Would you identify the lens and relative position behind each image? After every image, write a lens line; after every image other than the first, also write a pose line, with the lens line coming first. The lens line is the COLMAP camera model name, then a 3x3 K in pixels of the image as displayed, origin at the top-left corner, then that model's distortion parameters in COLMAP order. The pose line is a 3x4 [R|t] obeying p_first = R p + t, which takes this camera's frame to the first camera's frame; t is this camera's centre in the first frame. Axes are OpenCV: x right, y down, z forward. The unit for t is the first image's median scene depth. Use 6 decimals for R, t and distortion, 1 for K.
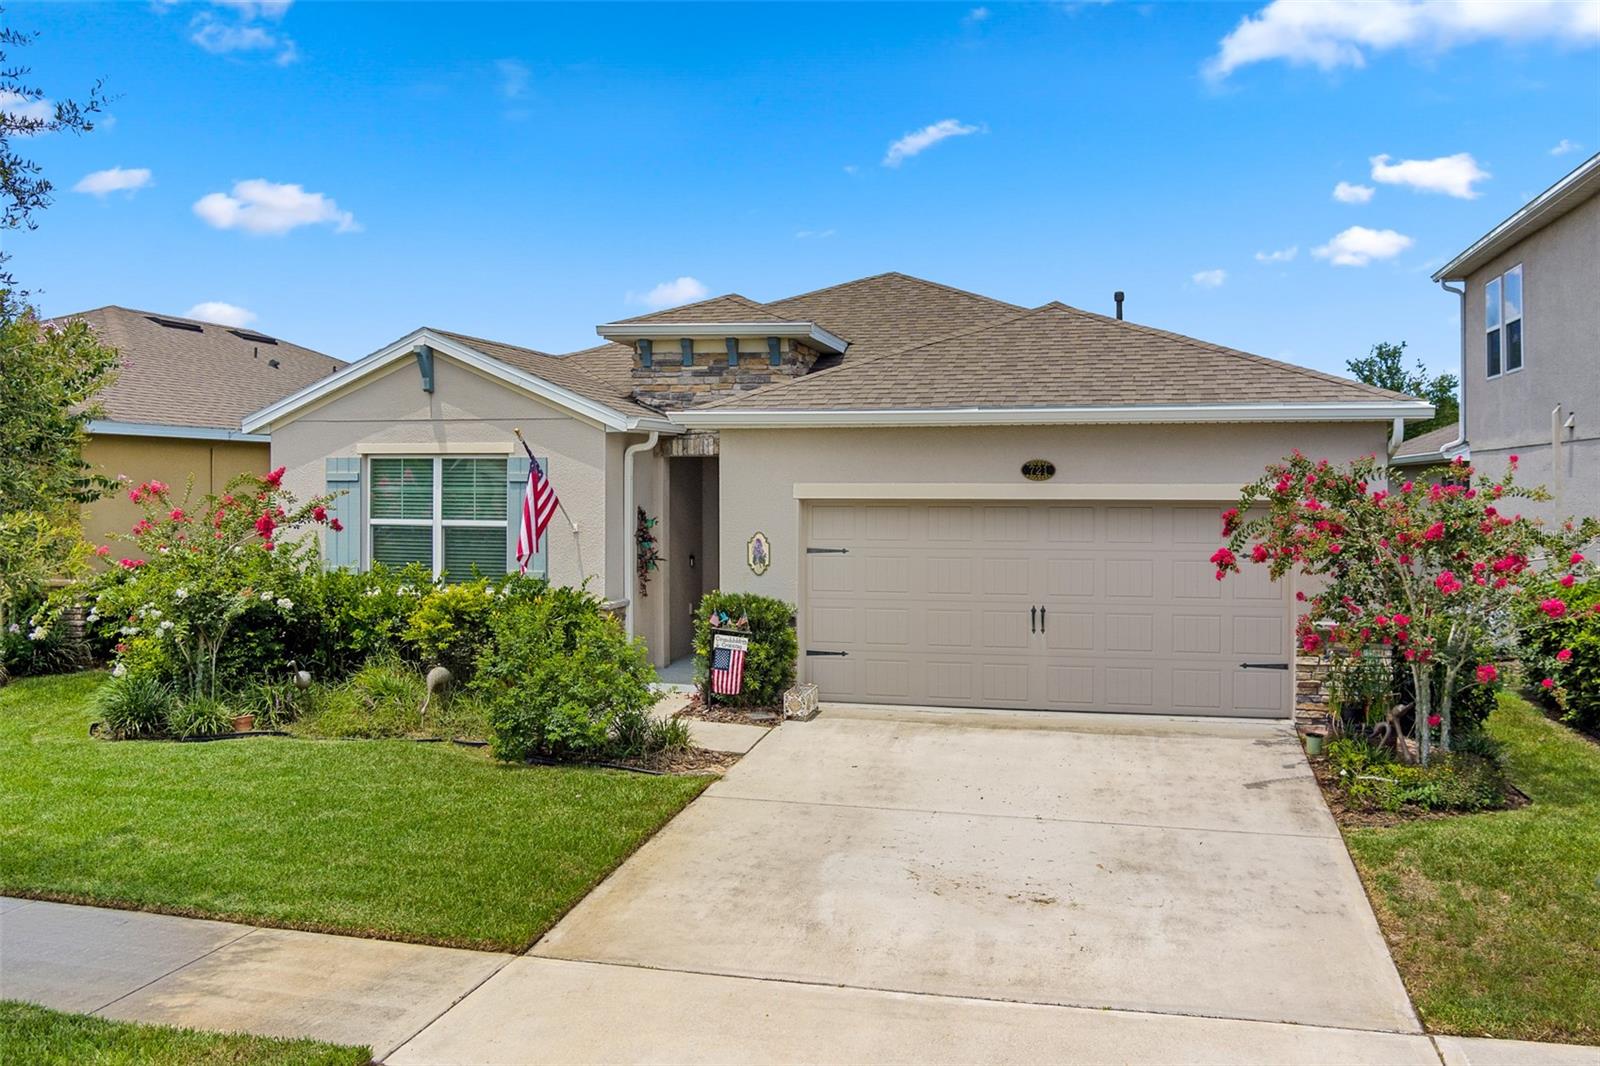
lens RADIAL K [[1305.6, 0, 800.0], [0, 1305.6, 533.0], [0, 0, 1]] dist [-0.065347, 0.010697]
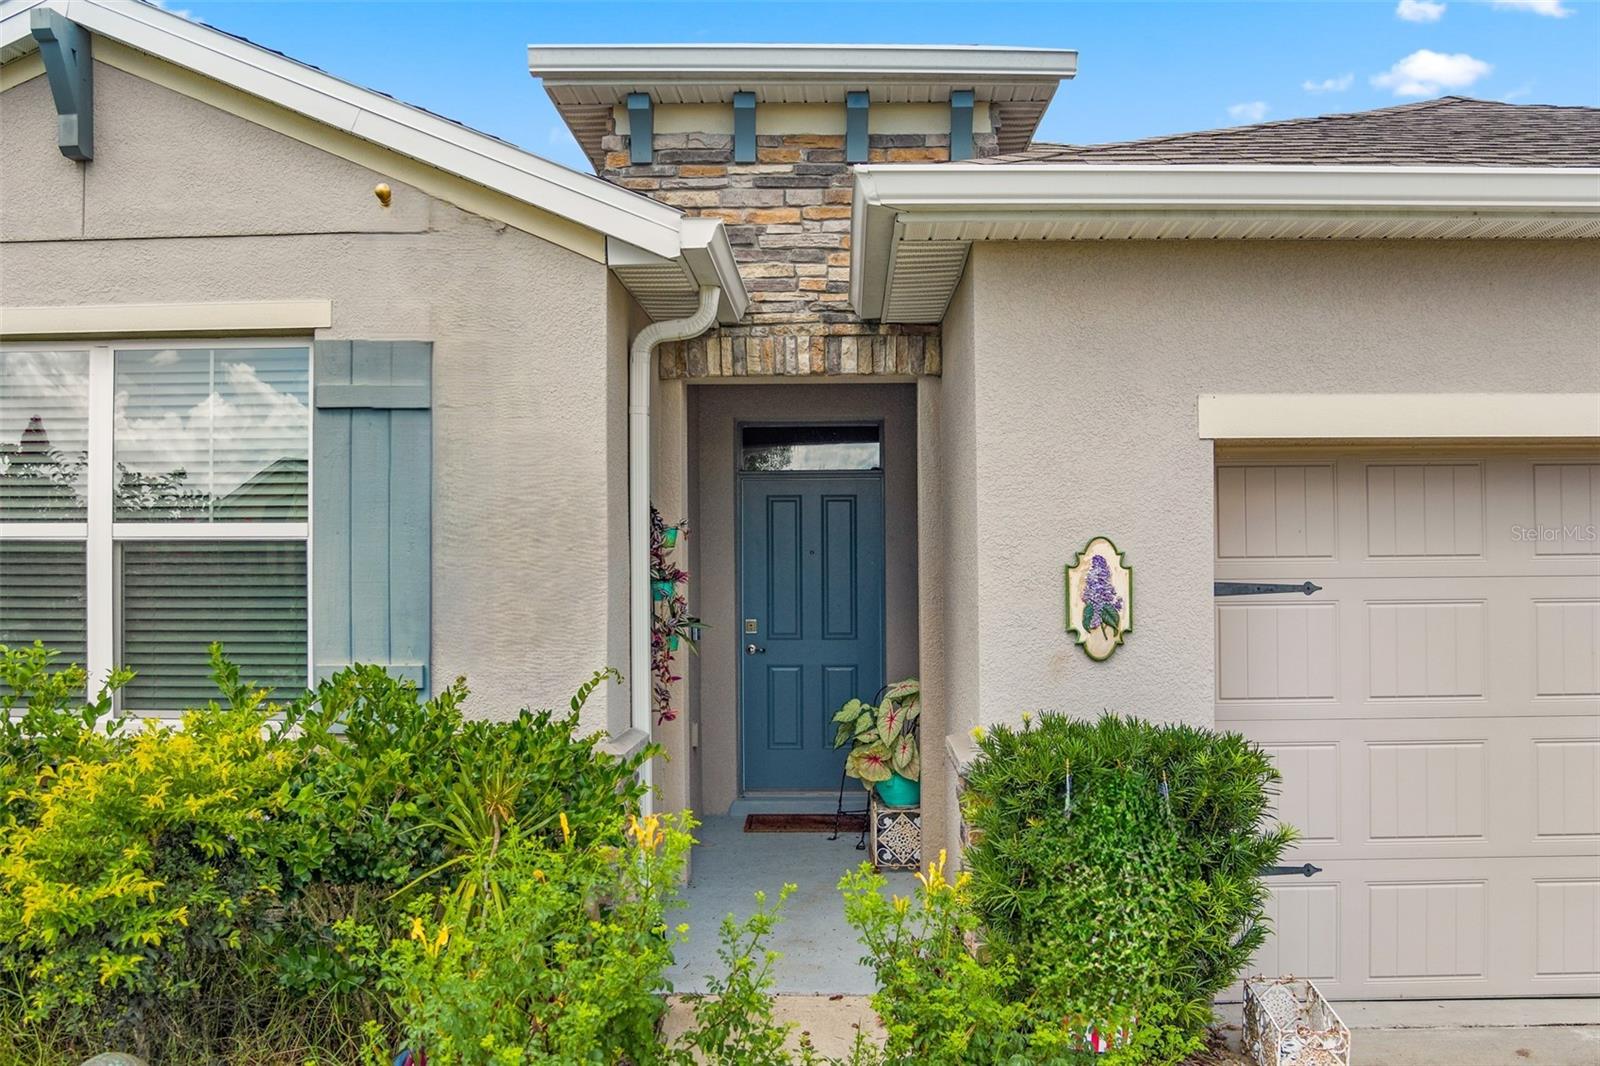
lens RADIAL K [[1305.6, 0, 800.0], [0, 1305.6, 533.0], [0, 0, 1]] dist [-0.065347, 0.010697]
pose [[0.975353, -0.007579, 0.220519, -0.172637], [0.017634, 0.998891, -0.043665, 0.011091], [-0.219943, 0.046477, 0.974405, 0.627371]]
